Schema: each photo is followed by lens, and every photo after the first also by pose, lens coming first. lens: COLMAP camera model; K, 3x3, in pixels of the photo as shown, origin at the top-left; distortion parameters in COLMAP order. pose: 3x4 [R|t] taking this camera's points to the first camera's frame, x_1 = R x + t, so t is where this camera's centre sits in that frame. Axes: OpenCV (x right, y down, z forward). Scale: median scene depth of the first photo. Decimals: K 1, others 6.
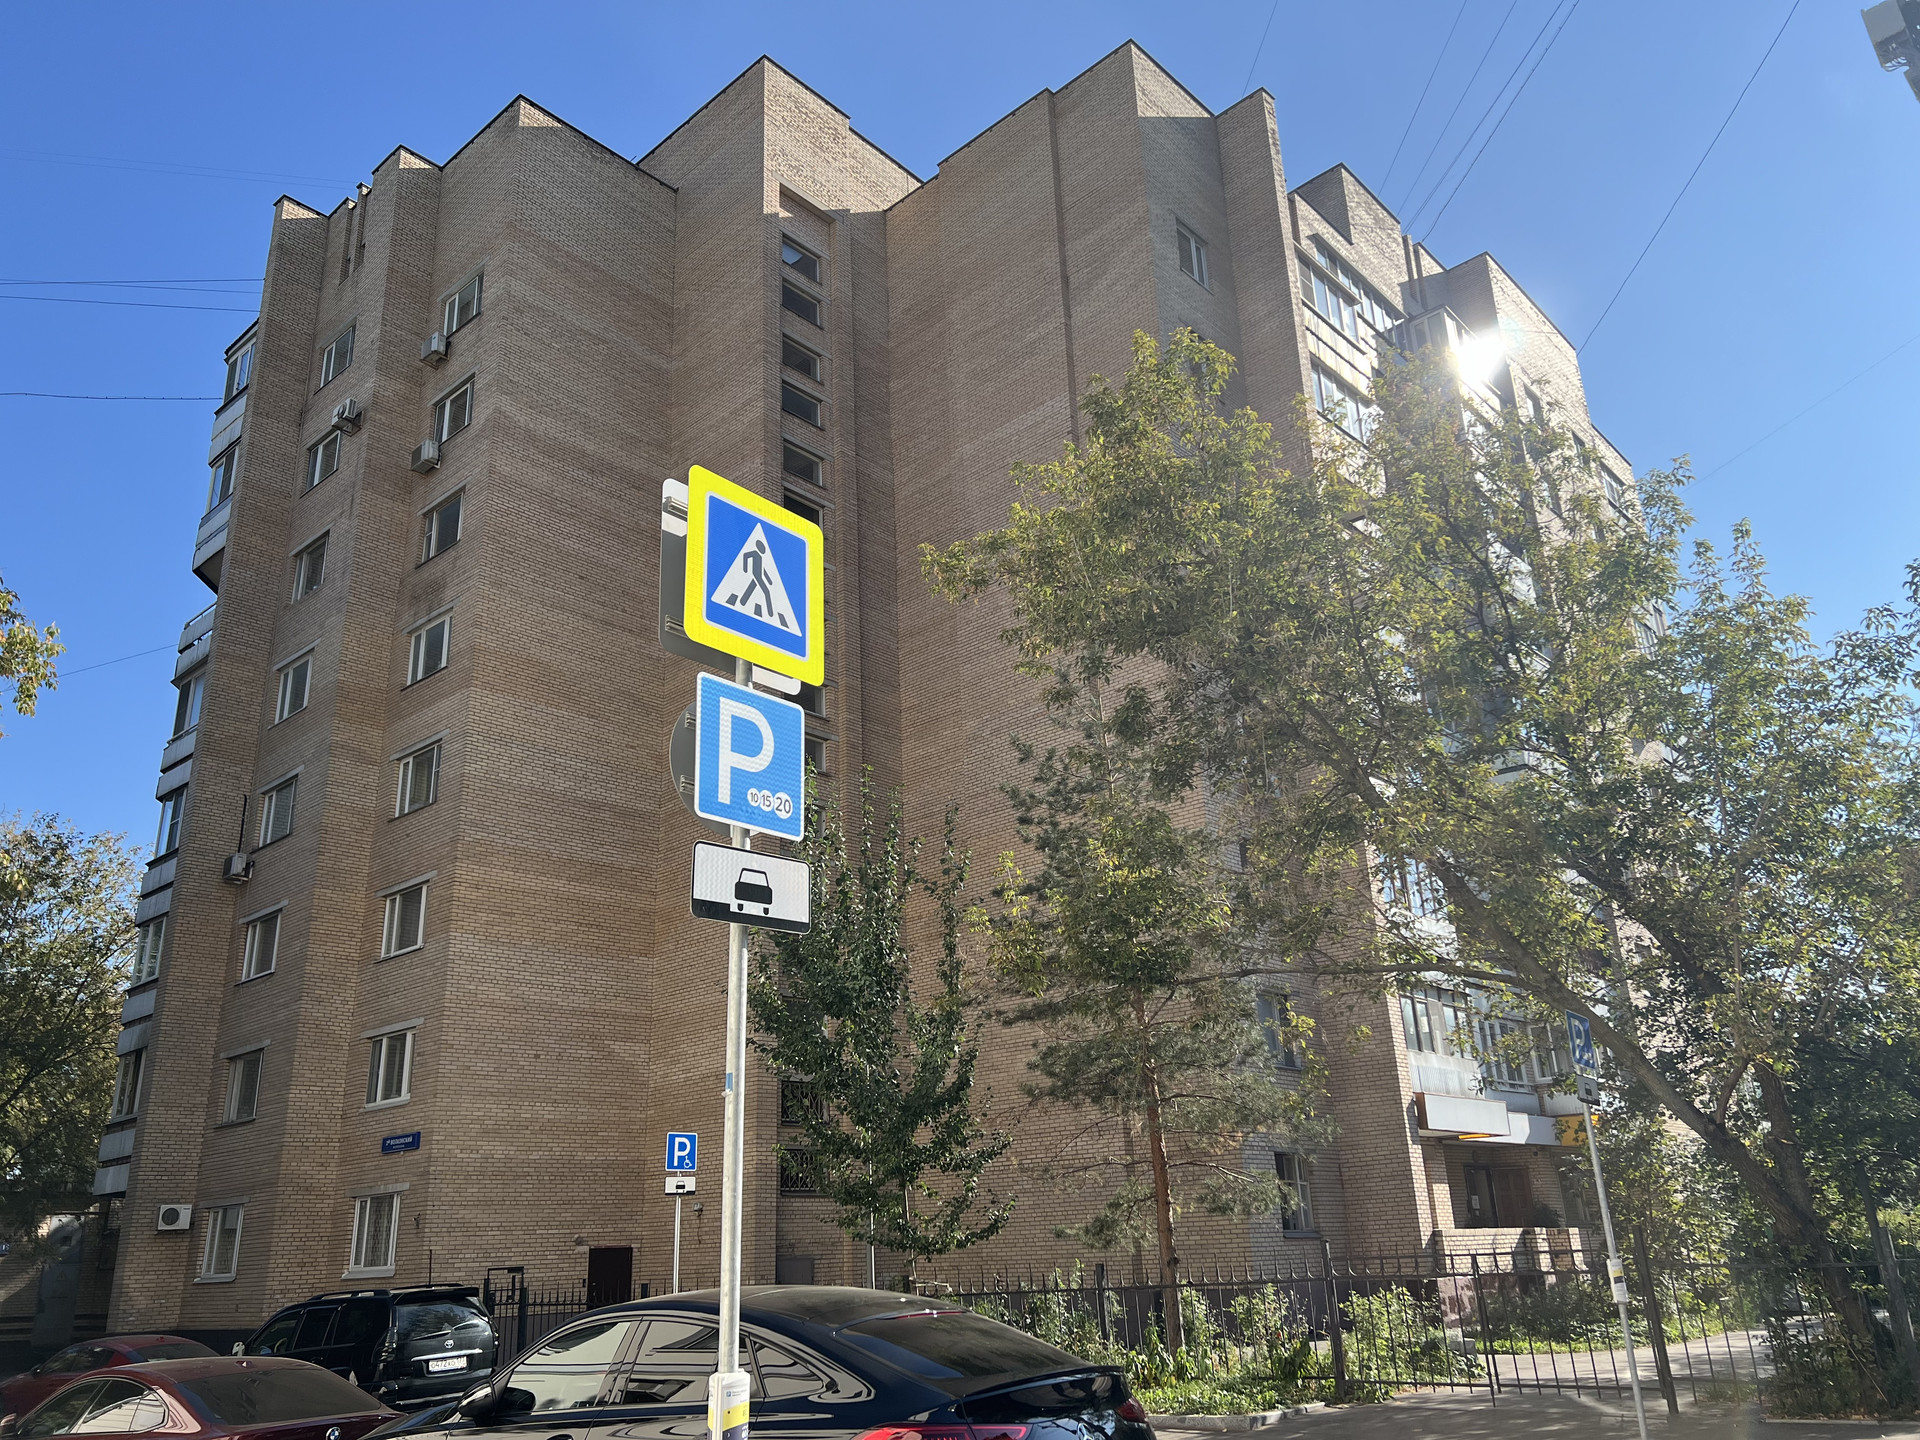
lens RADIAL K [[1390.1, 0, 960.0], [0, 1390.1, 720.0], [0, 0, 1]] dist [0.072130, -0.079999]
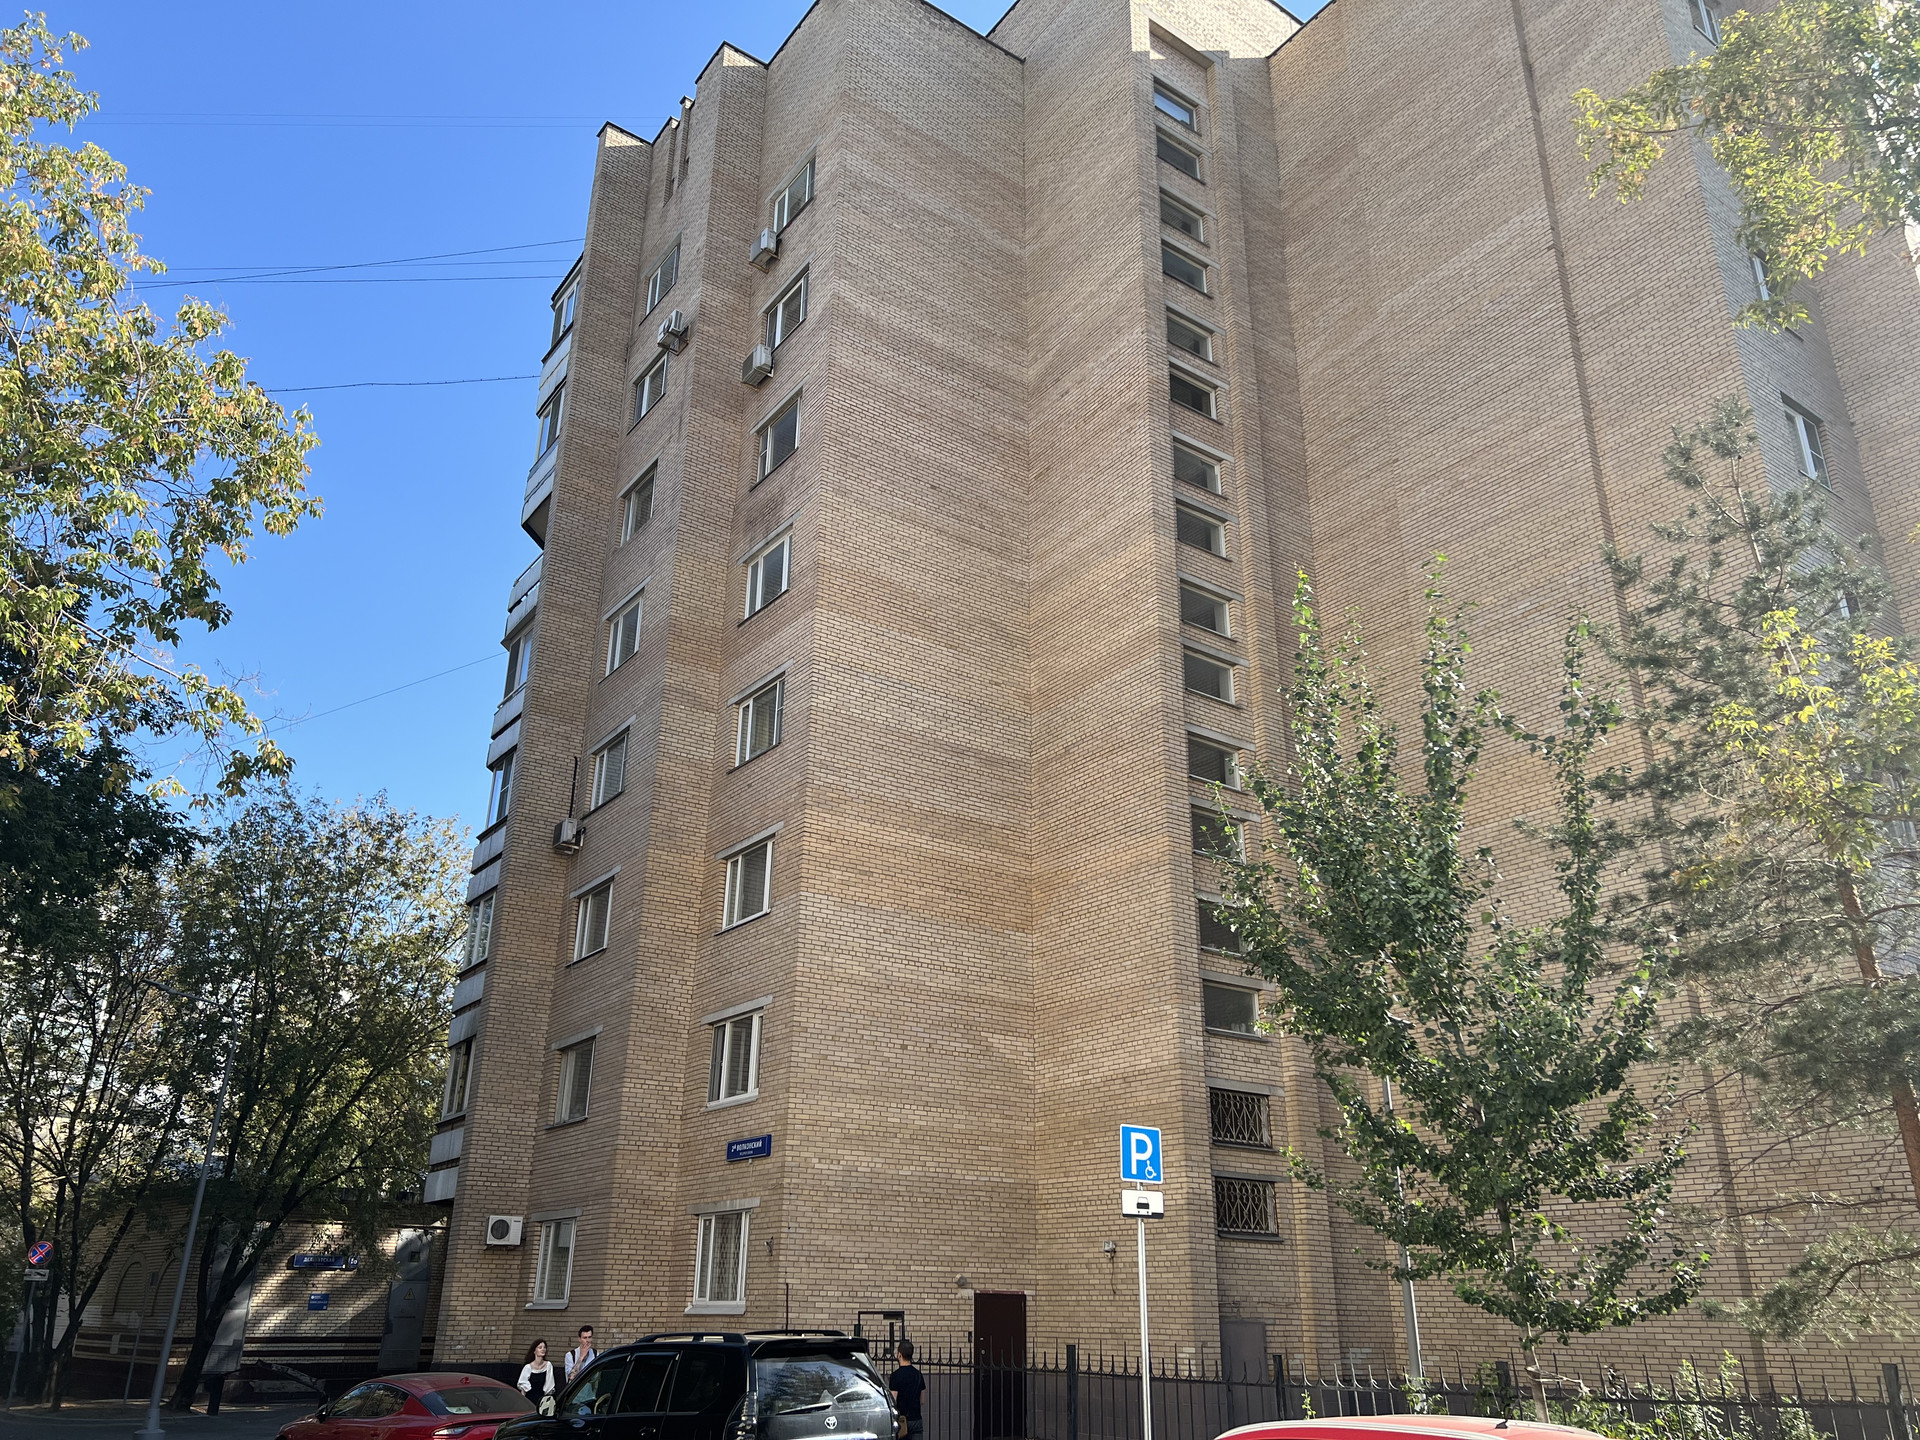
lens RADIAL K [[1455.5, 0, 994.9], [0, 1455.5, 696.5], [0, 0, 1]] dist [0.175157, -0.398800]
pose [[0.979361, -0.030513, -0.199801, -0.062021], [0.024616, 0.999187, -0.031934, 0.055003], [0.200613, 0.026356, 0.979316, 0.144322]]
